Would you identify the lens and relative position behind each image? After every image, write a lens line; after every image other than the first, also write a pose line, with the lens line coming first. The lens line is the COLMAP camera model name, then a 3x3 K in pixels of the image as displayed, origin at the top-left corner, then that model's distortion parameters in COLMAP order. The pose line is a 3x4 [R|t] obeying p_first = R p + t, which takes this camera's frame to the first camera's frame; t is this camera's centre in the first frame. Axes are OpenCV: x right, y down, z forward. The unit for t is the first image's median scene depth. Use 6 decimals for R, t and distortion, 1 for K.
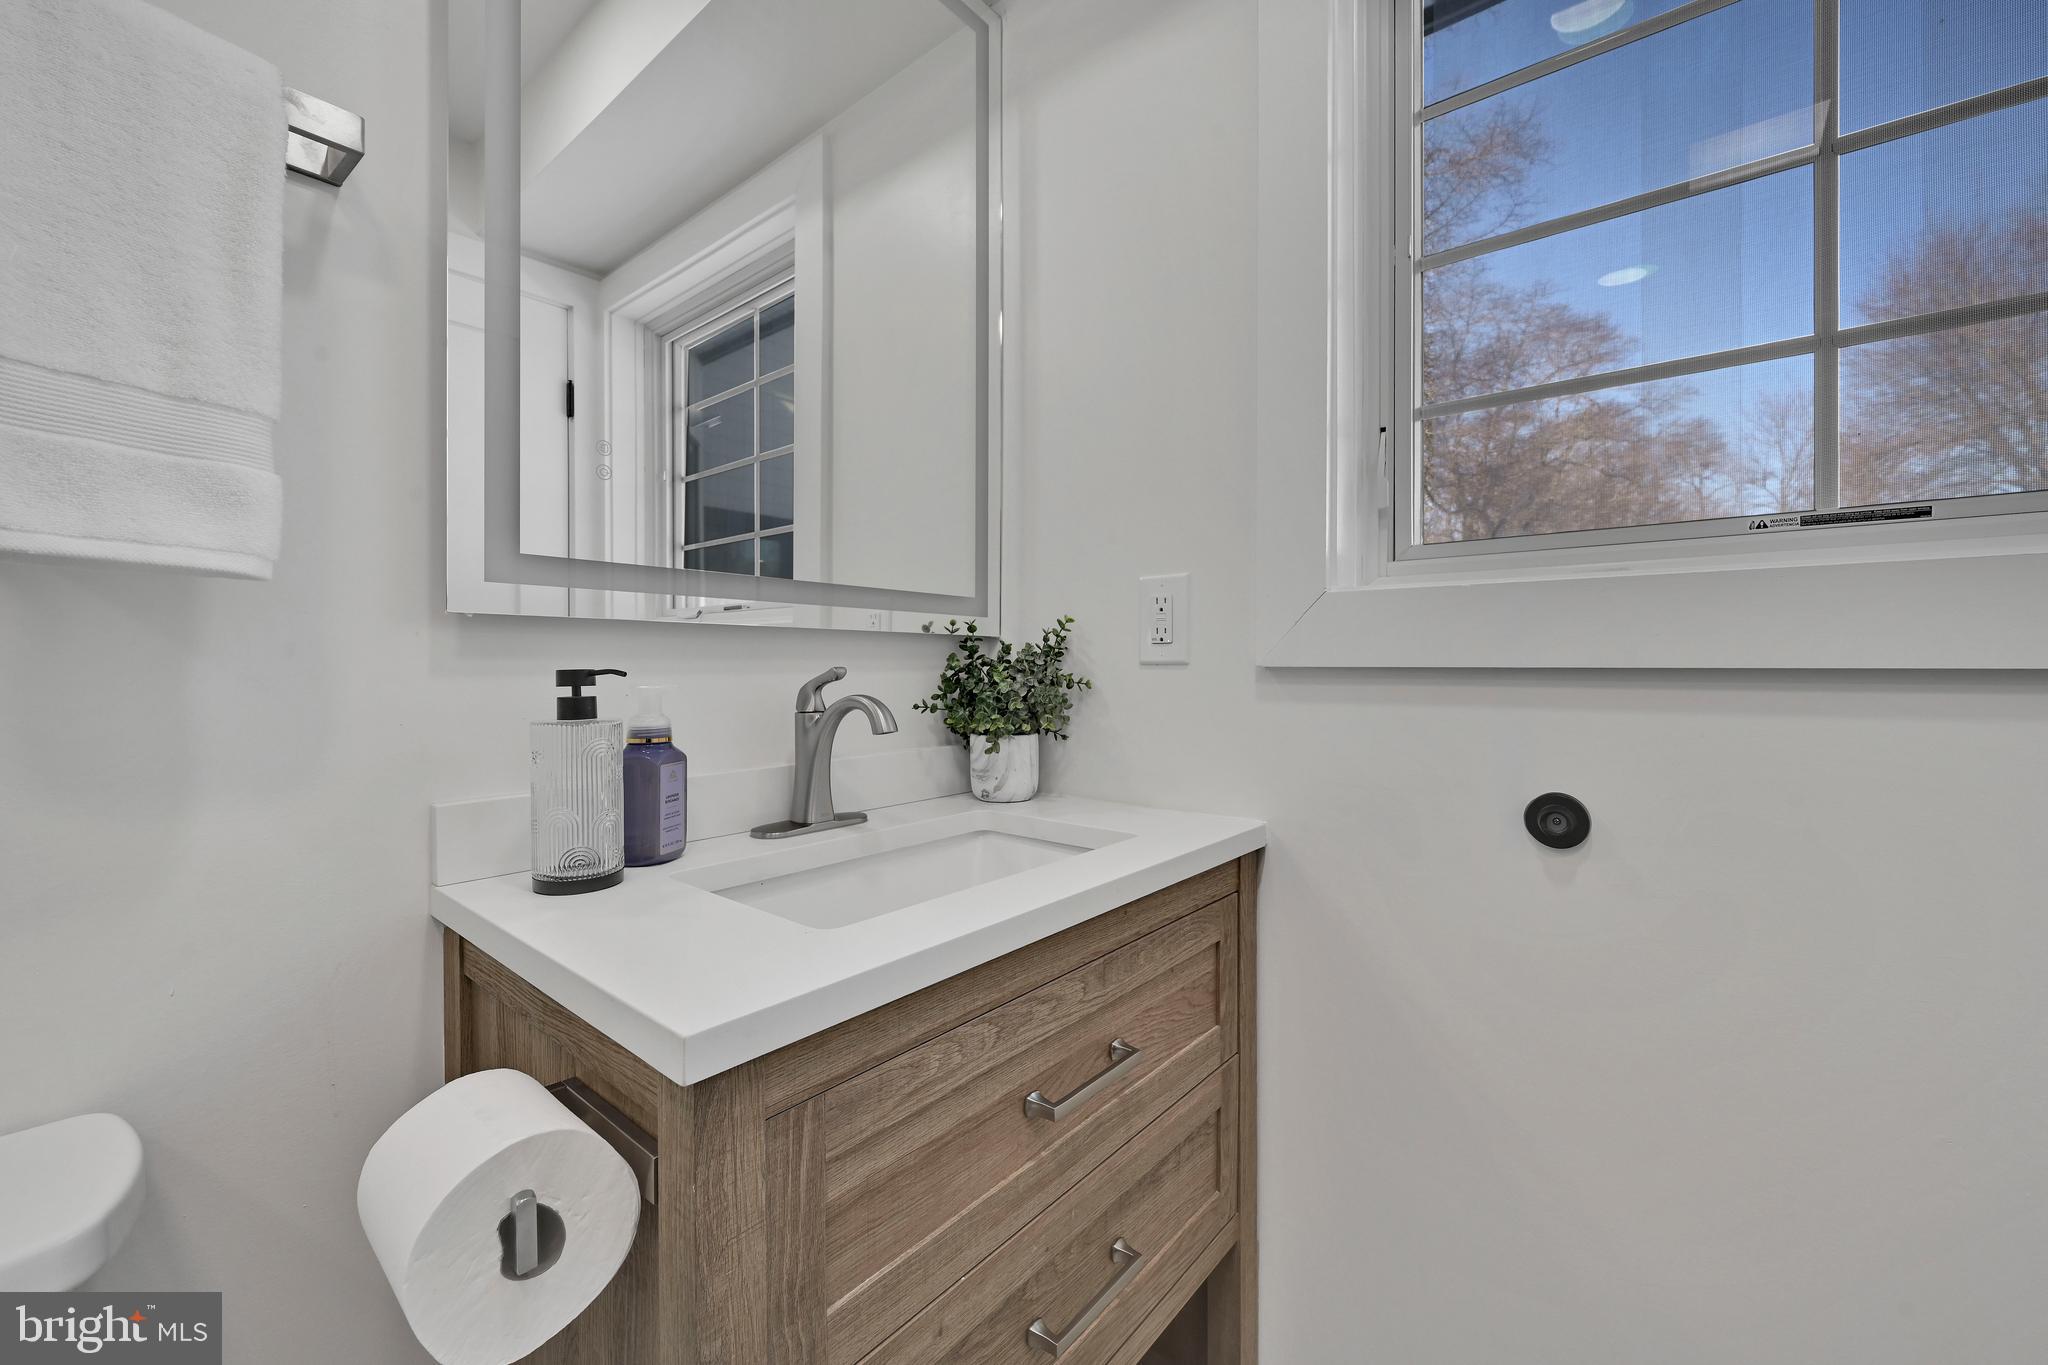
lens RADIAL K [[817.3, 0, 1029.0], [0, 817.3, 669.4], [0, 0, 1]] dist [-0.004136, -0.000246]
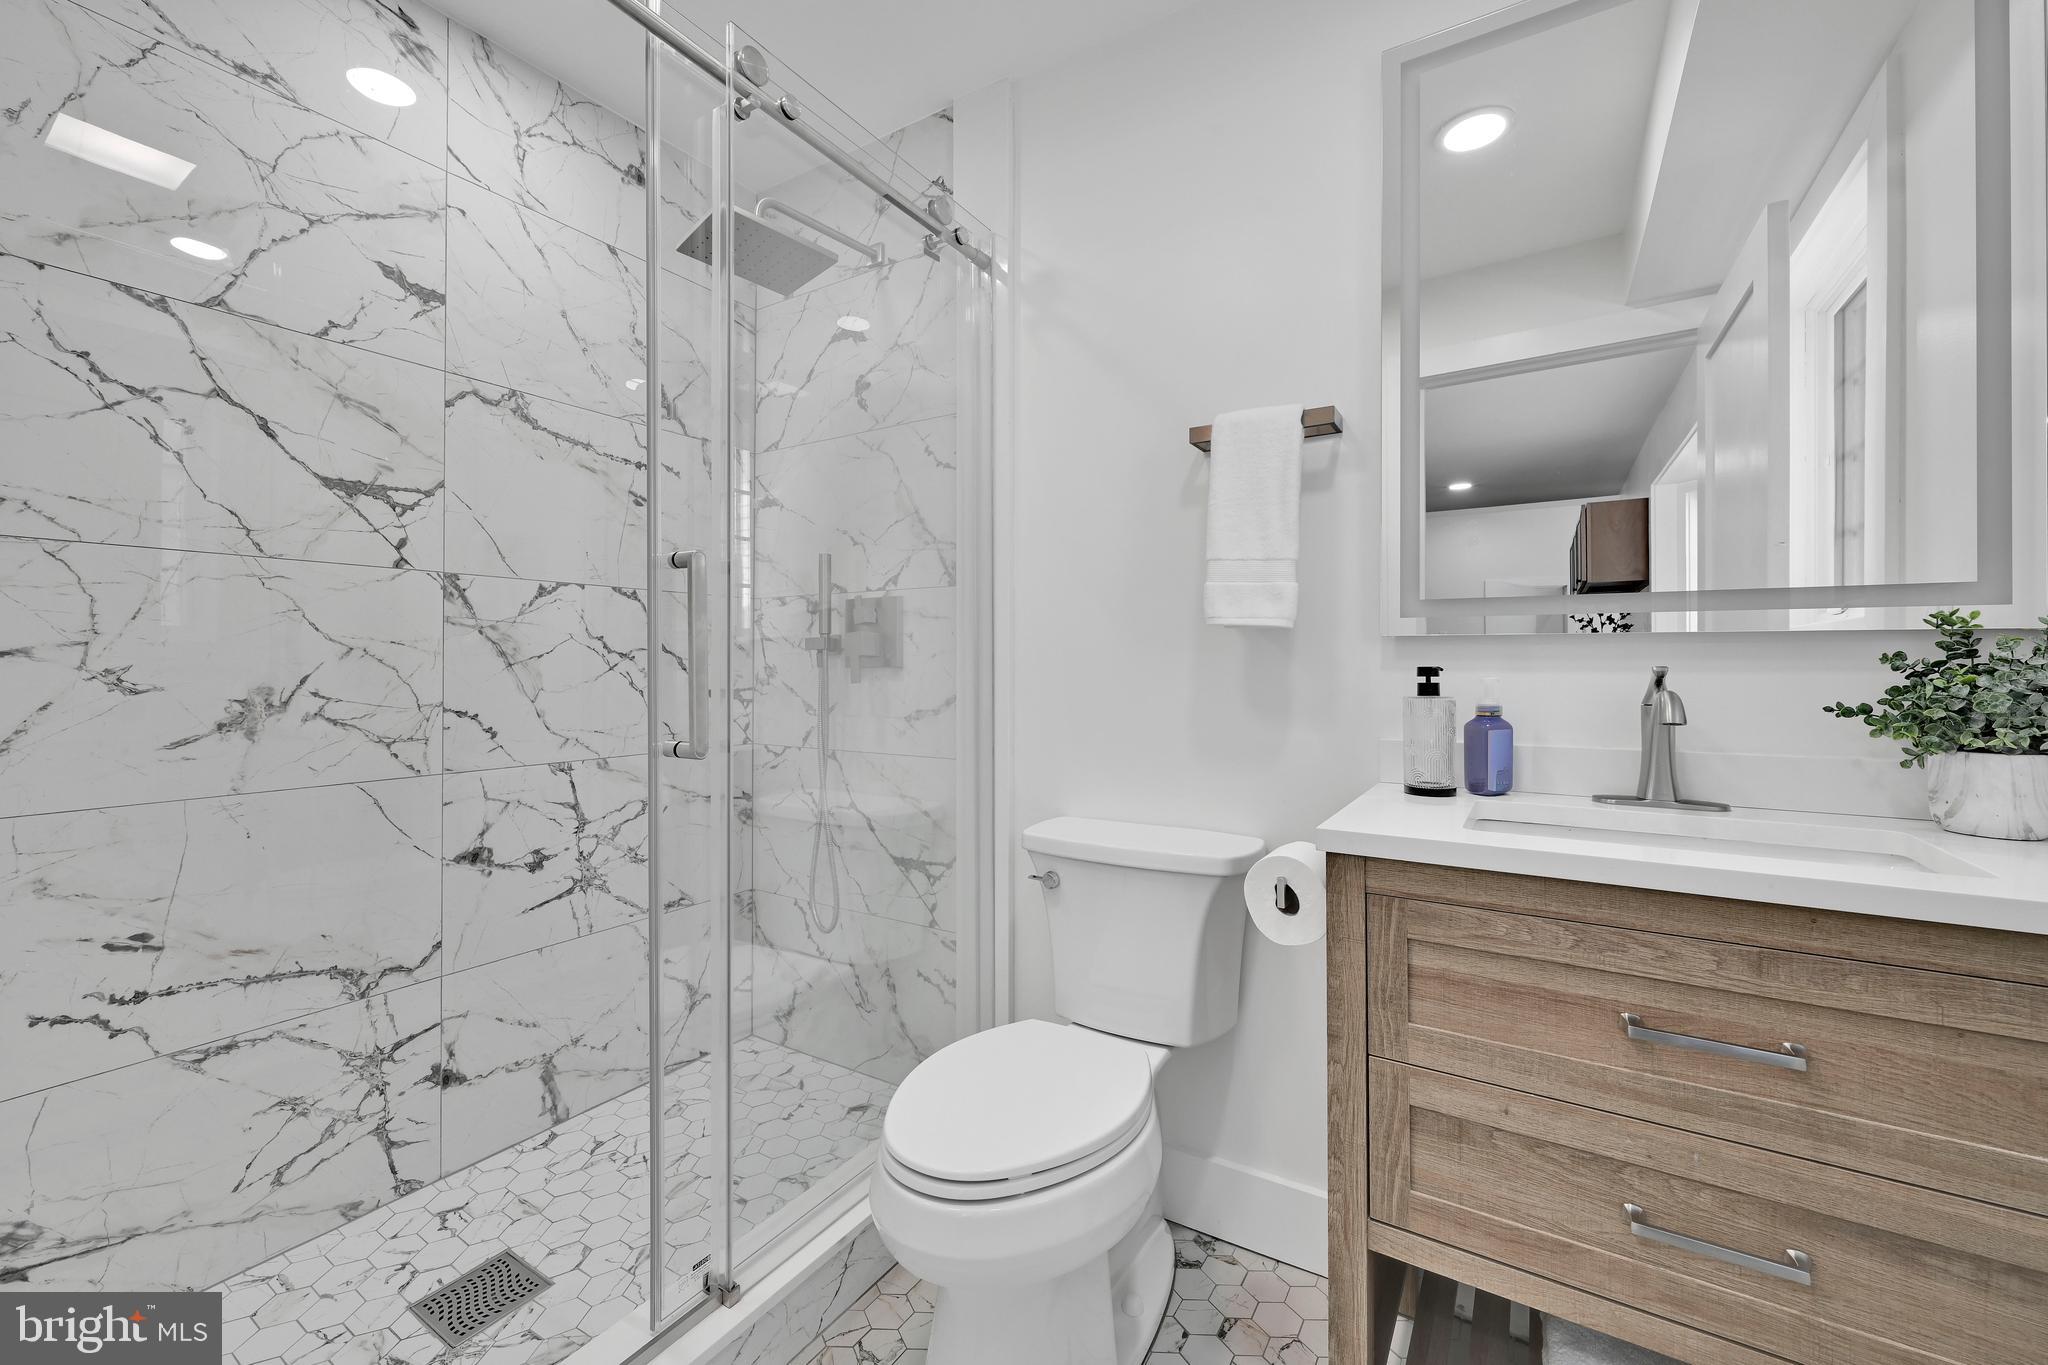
lens RADIAL K [[817.3, 0, 1015.6], [0, 817.3, 668.7], [0, 0, 1]] dist [-0.004136, -0.000246]
pose [[0.124080, 0.008674, -0.992234, 1.048076], [-0.007319, 0.999943, 0.007826, -0.002952], [0.992245, 0.006291, 0.124137, -0.068954]]
